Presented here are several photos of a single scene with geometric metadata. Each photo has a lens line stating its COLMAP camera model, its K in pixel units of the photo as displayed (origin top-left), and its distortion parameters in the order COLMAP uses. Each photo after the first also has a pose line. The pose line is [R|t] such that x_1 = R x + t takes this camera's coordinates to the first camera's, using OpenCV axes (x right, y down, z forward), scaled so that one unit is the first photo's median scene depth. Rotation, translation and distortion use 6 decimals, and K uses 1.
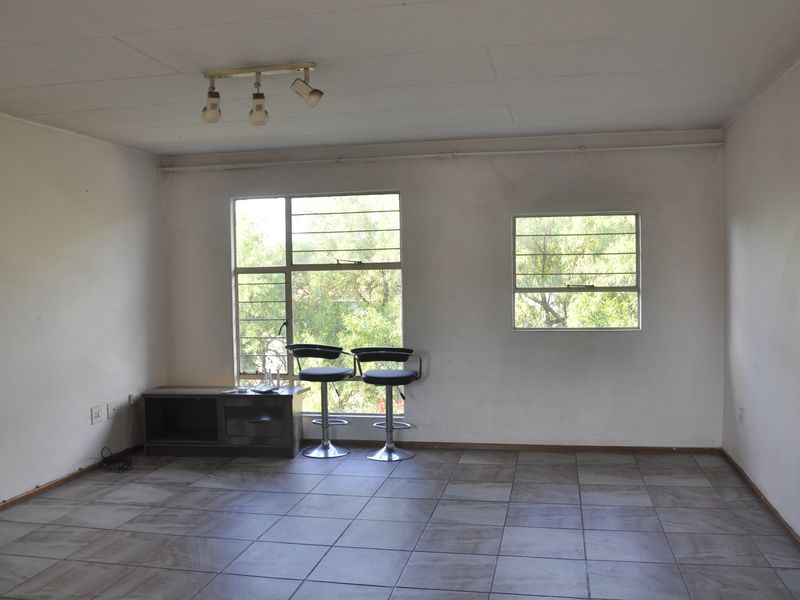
lens RADIAL K [[735.7, 0, 396.7], [0, 735.7, 300.0], [0, 0, 1]] dist [-0.129899, 0.140374]
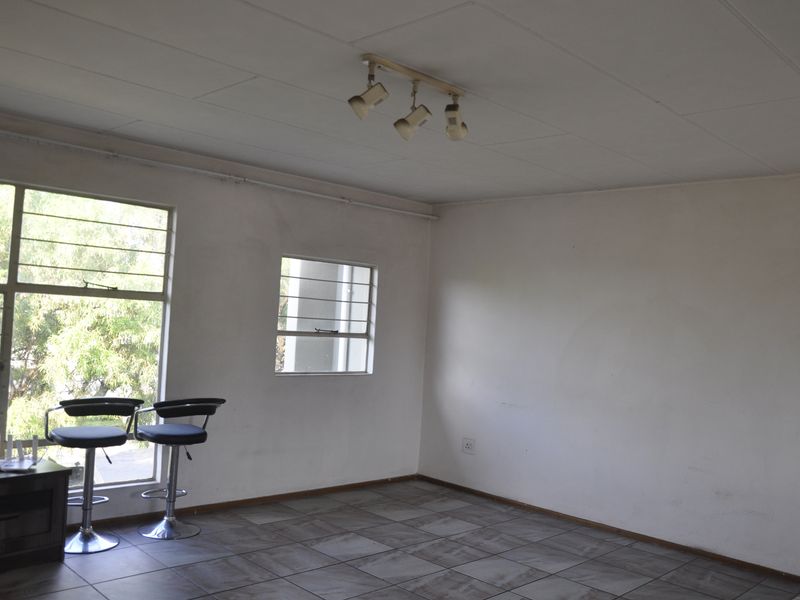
lens RADIAL K [[735.7, 0, 396.7], [0, 735.7, 300.0], [0, 0, 1]] dist [-0.129899, 0.140374]
pose [[0.559826, 0.071265, 0.825540, -0.586849], [-0.033655, 0.997428, -0.063281, -0.000638], [-0.827927, 0.007643, 0.560784, 0.368750]]
